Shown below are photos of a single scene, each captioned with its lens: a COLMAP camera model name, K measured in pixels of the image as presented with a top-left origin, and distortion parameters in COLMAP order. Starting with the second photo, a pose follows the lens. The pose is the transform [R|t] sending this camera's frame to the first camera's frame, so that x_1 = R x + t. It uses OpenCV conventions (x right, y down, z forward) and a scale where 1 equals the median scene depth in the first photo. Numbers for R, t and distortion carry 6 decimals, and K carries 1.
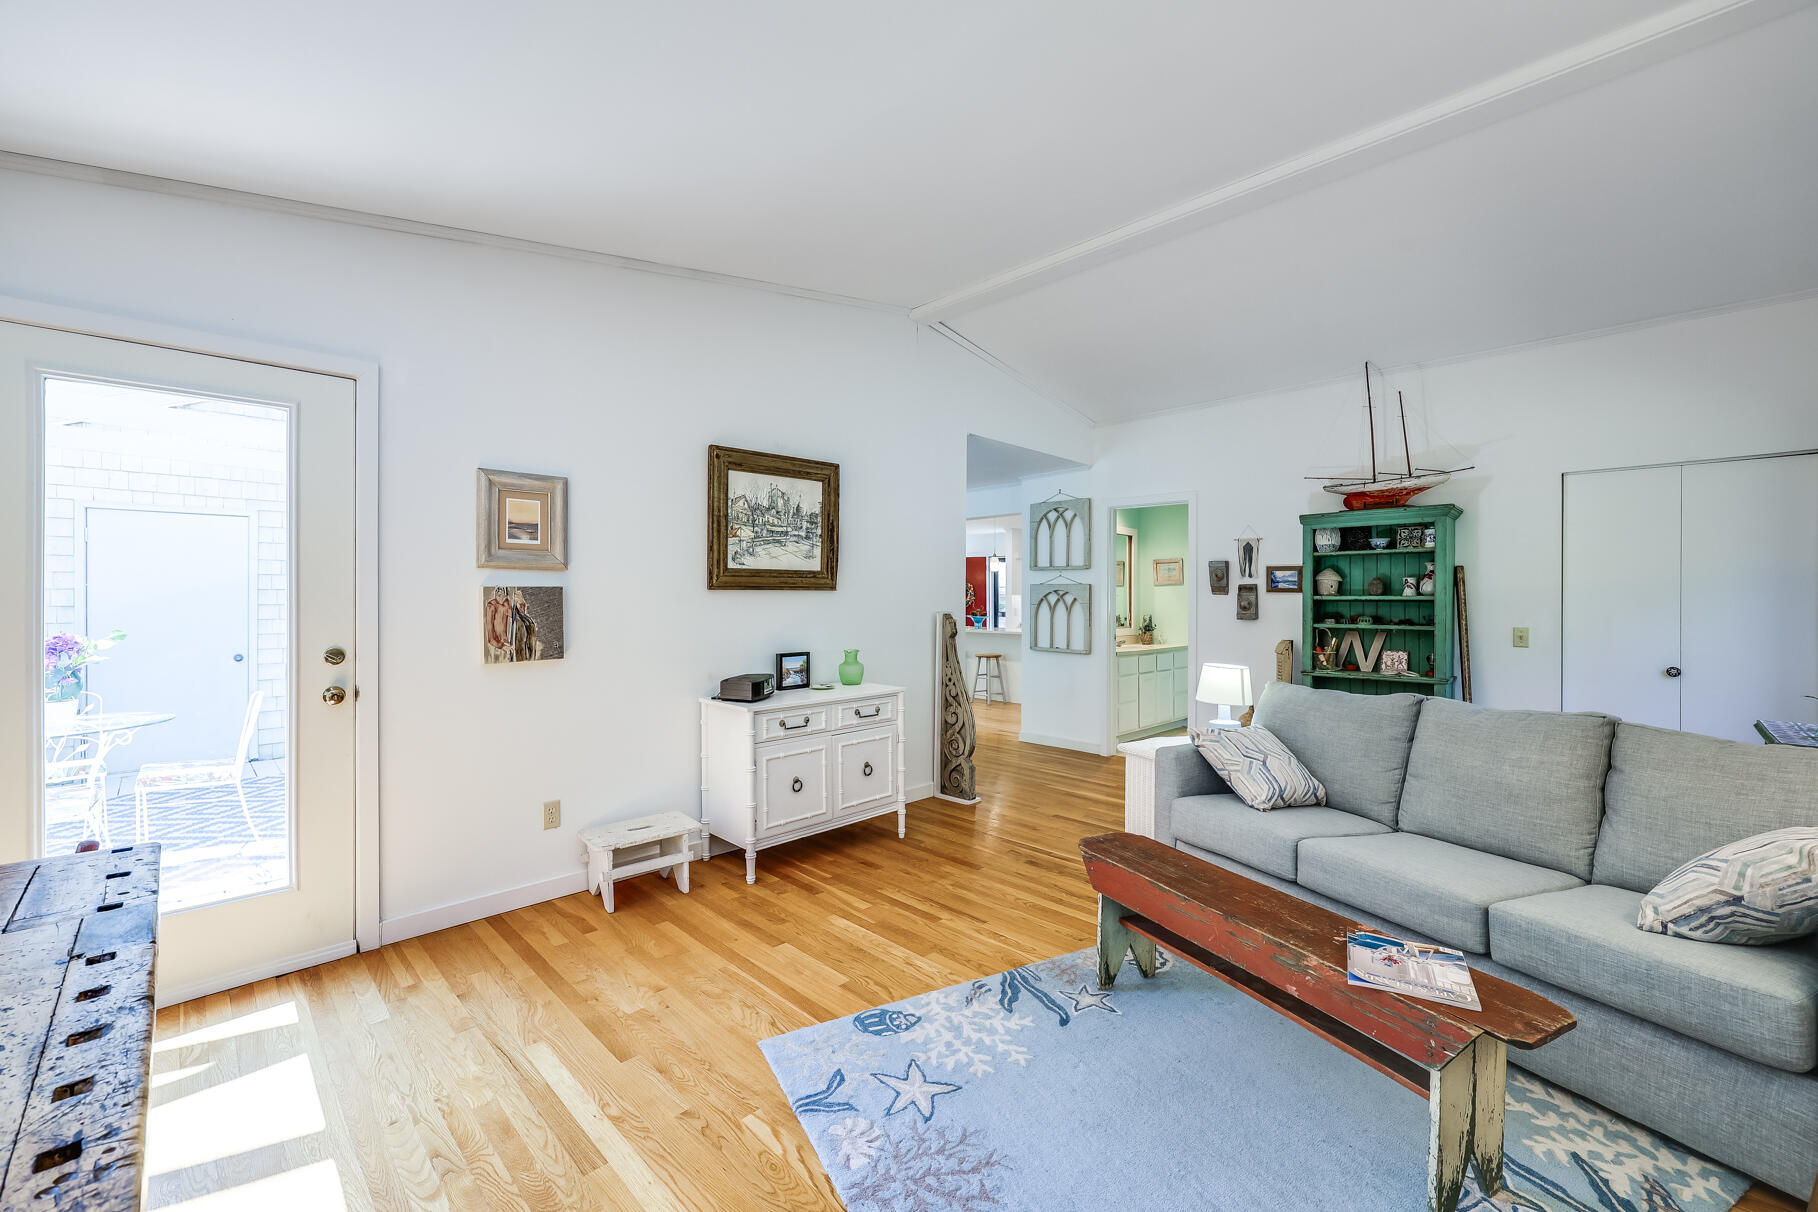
lens RADIAL K [[731.9, 0, 909.7], [0, 731.9, 598.6], [0, 0, 1]] dist [0.000250, 0.000876]
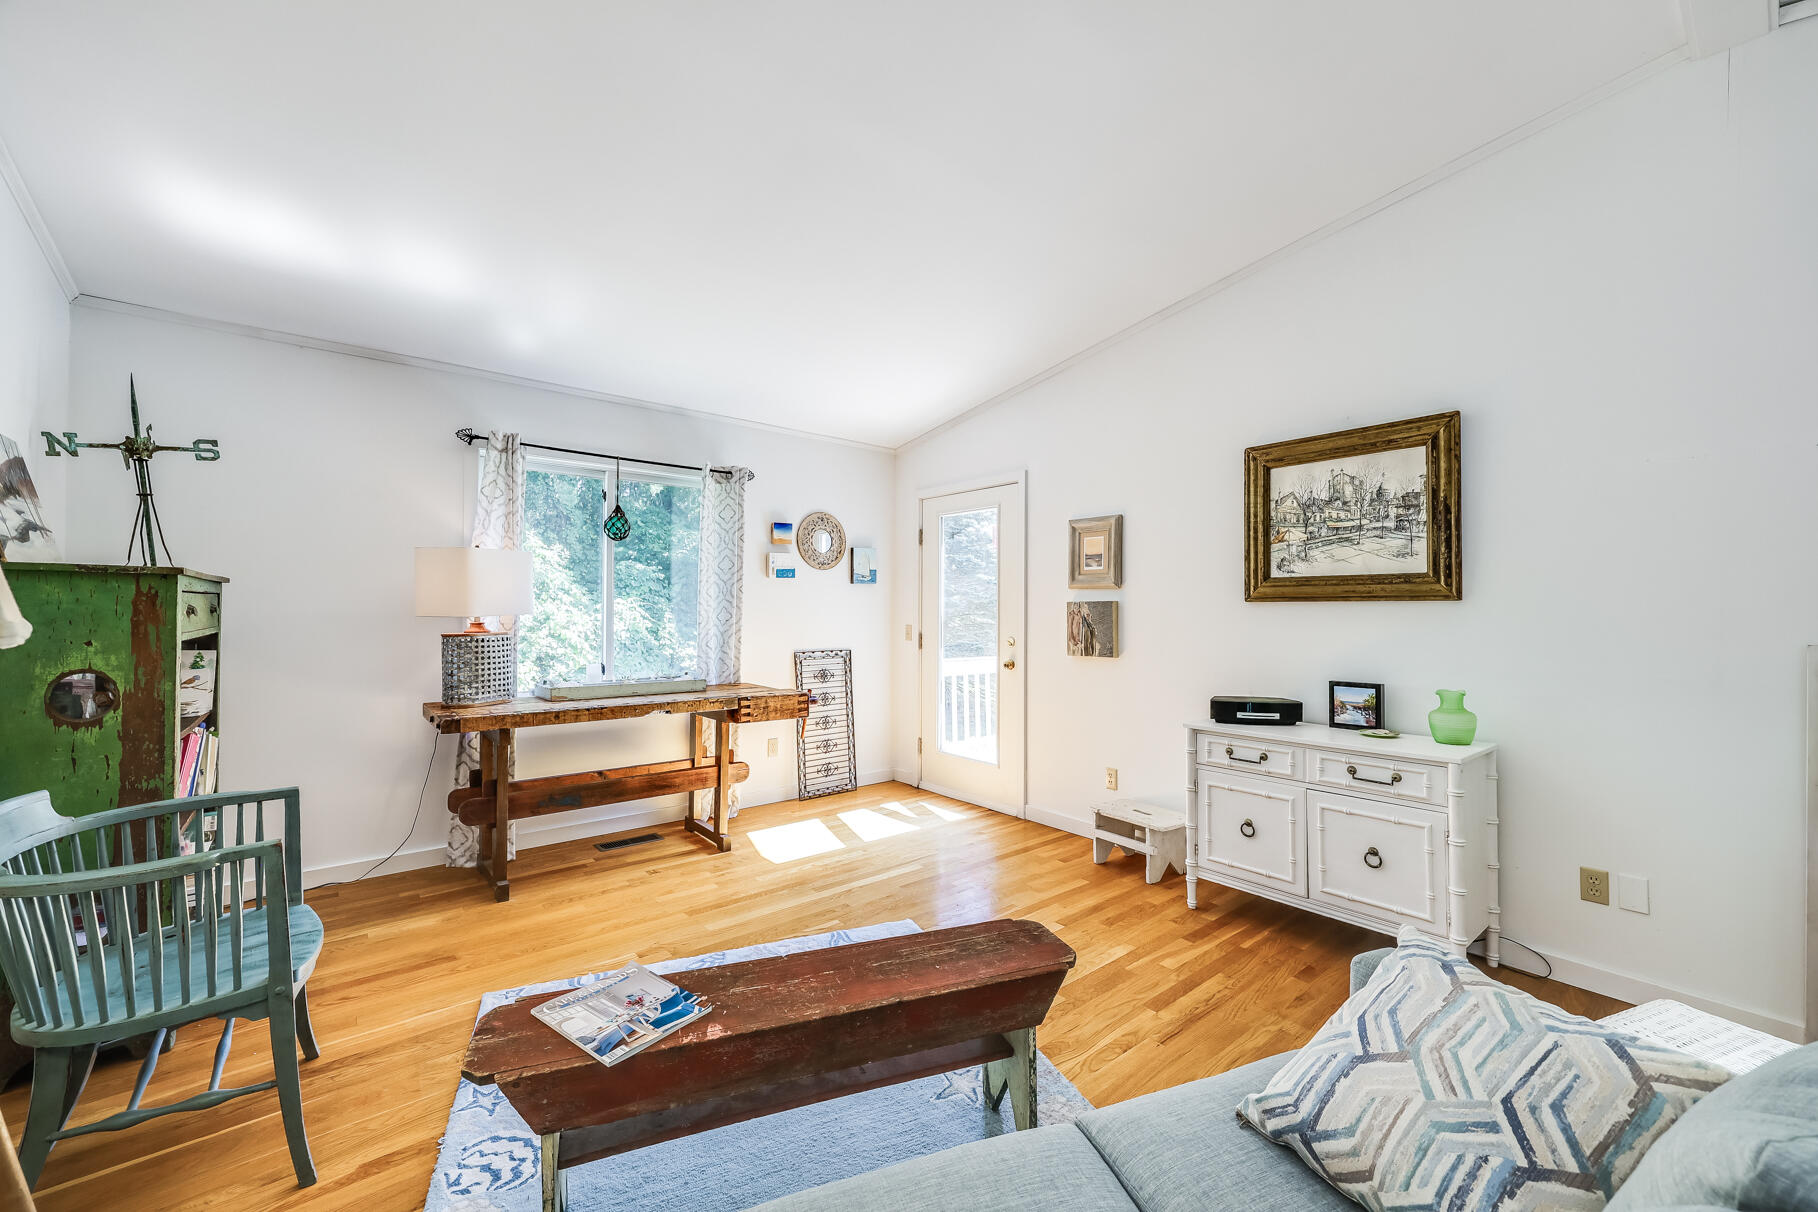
lens RADIAL K [[731.9, 0, 908.3], [0, 731.9, 604.5], [0, 0, 1]] dist [0.000250, 0.000876]
pose [[-0.096614, -0.007952, -0.995290, 0.688713], [-0.007203, 0.999947, -0.007290, 0.001316], [0.995296, 0.006465, -0.096666, 0.638188]]
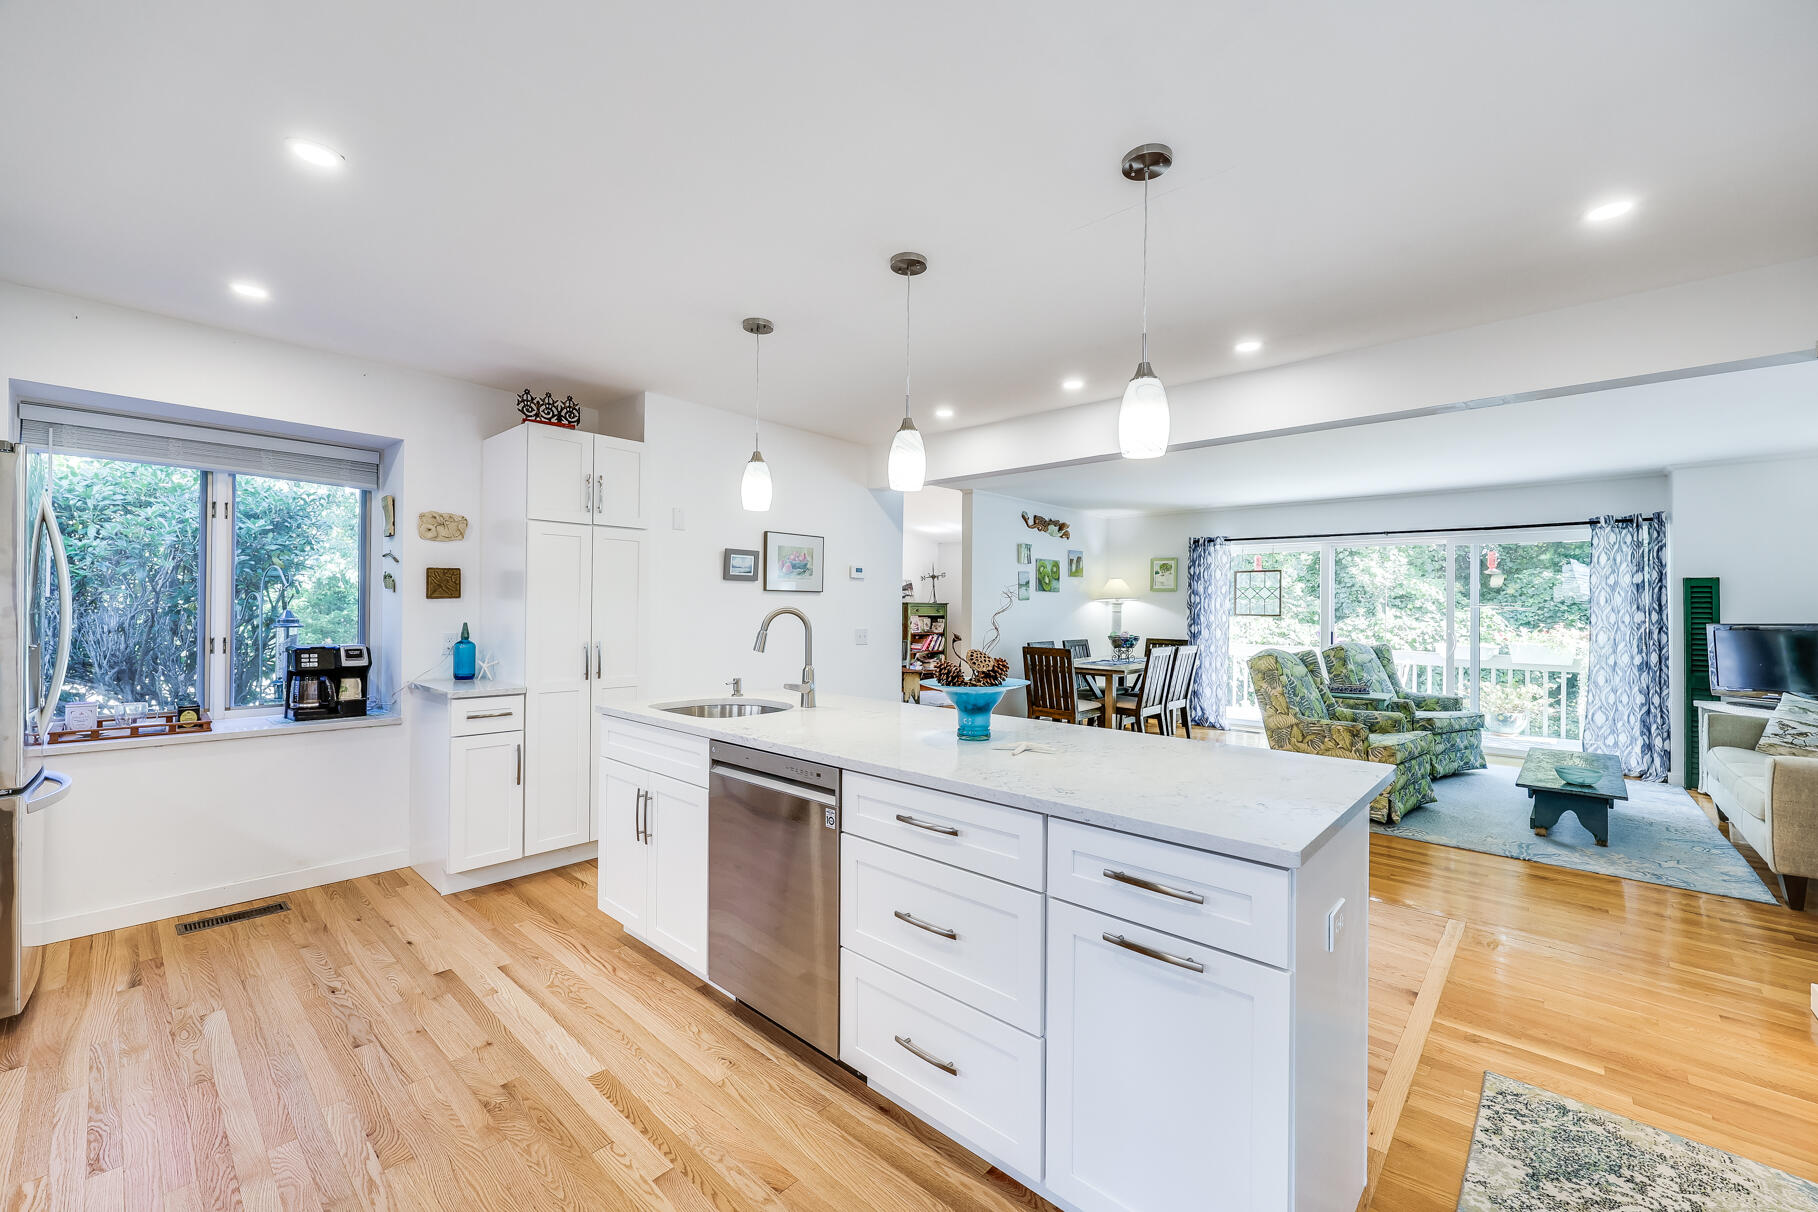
lens RADIAL K [[731.9, 0, 899.4], [0, 731.9, 604.3], [0, 0, 1]] dist [0.000250, 0.000876]
pose [[-0.999388, -0.011287, -0.033103, 0.327305], [-0.011031, 0.999908, -0.007907, 0.008187], [0.033189, -0.007537, -0.999421, 3.270945]]
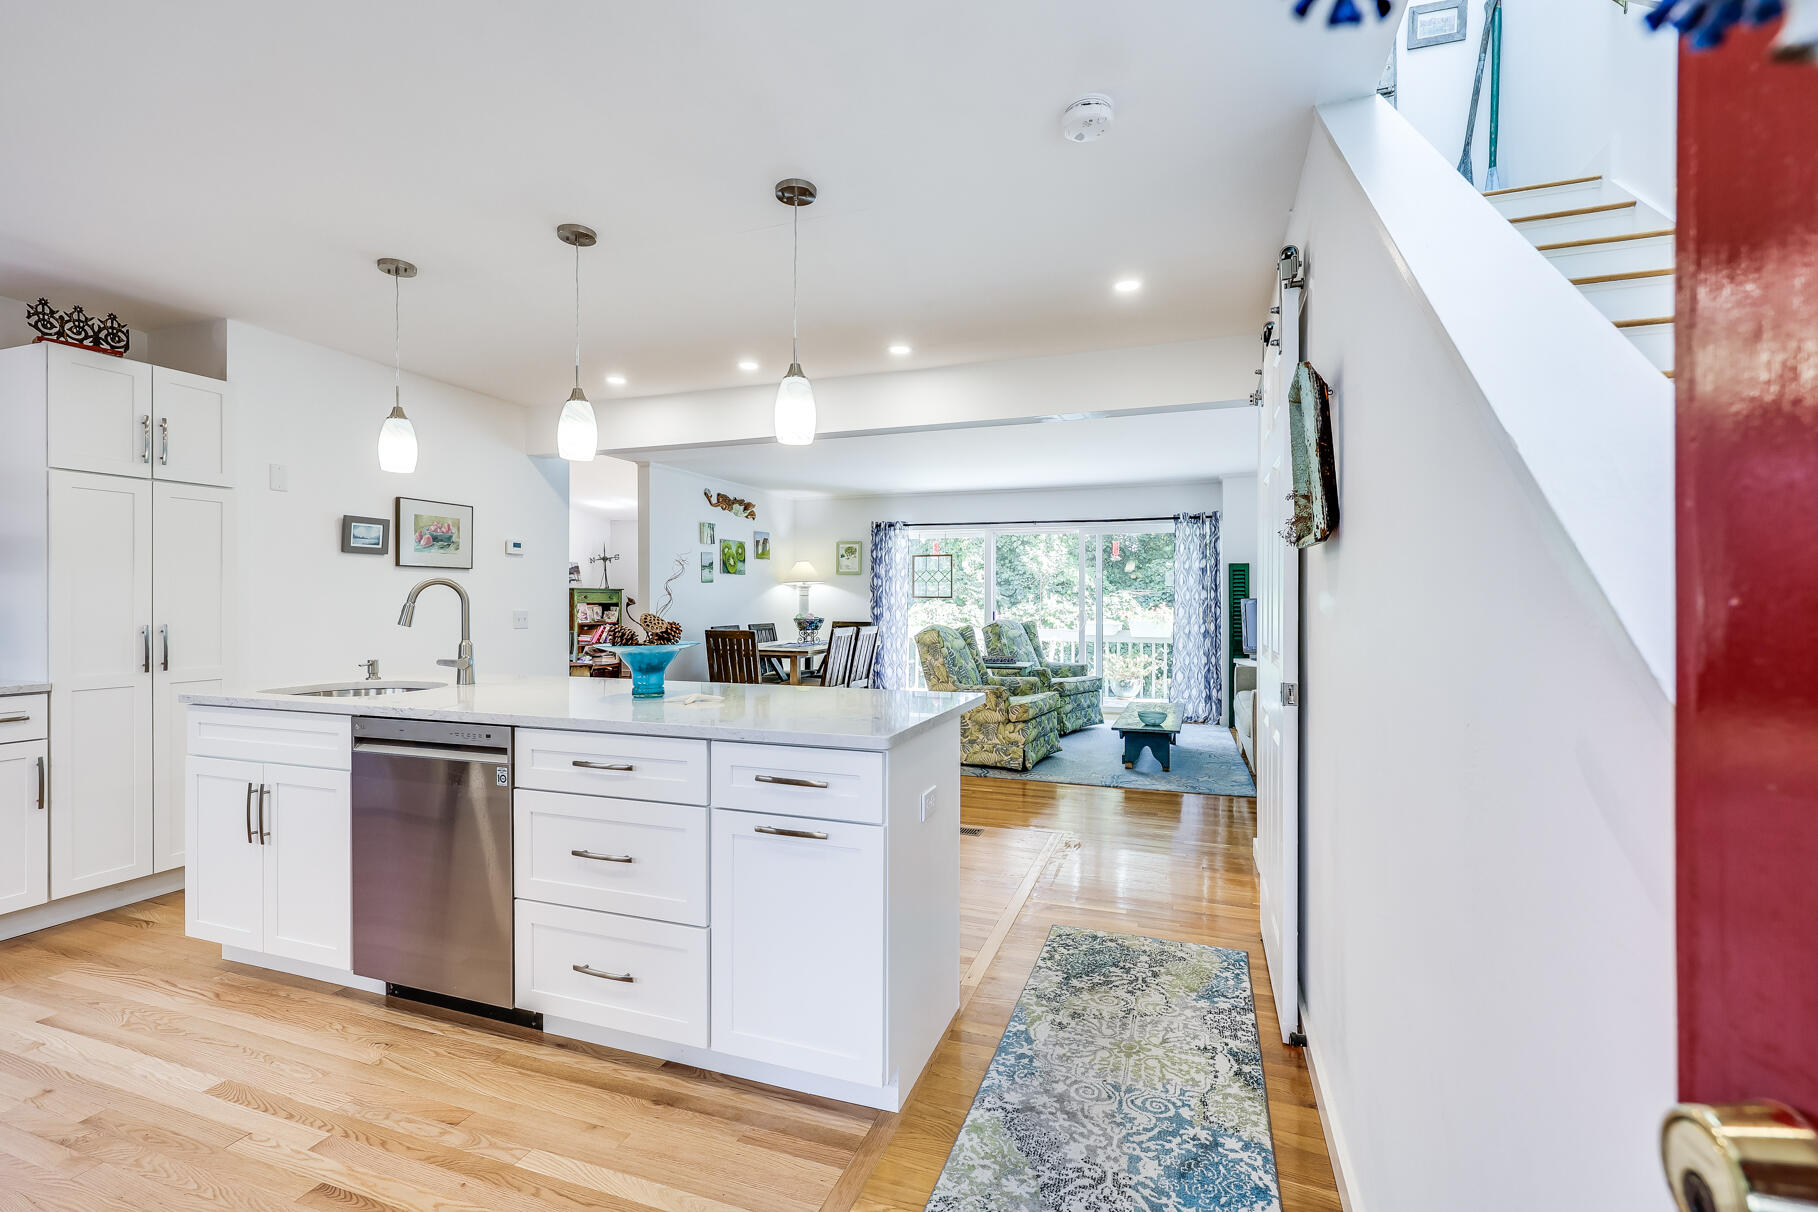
lens RADIAL K [[815.0, 0, 900.7], [0, 815.0, 603.4], [0, 0, 1]] dist [0.002964, 0.000487]
pose [[-0.909930, -0.001614, -0.414759, 0.339903], [-0.001899, 0.999998, 0.000275, 0.030271], [0.414757, 0.001038, -0.909931, 3.410172]]
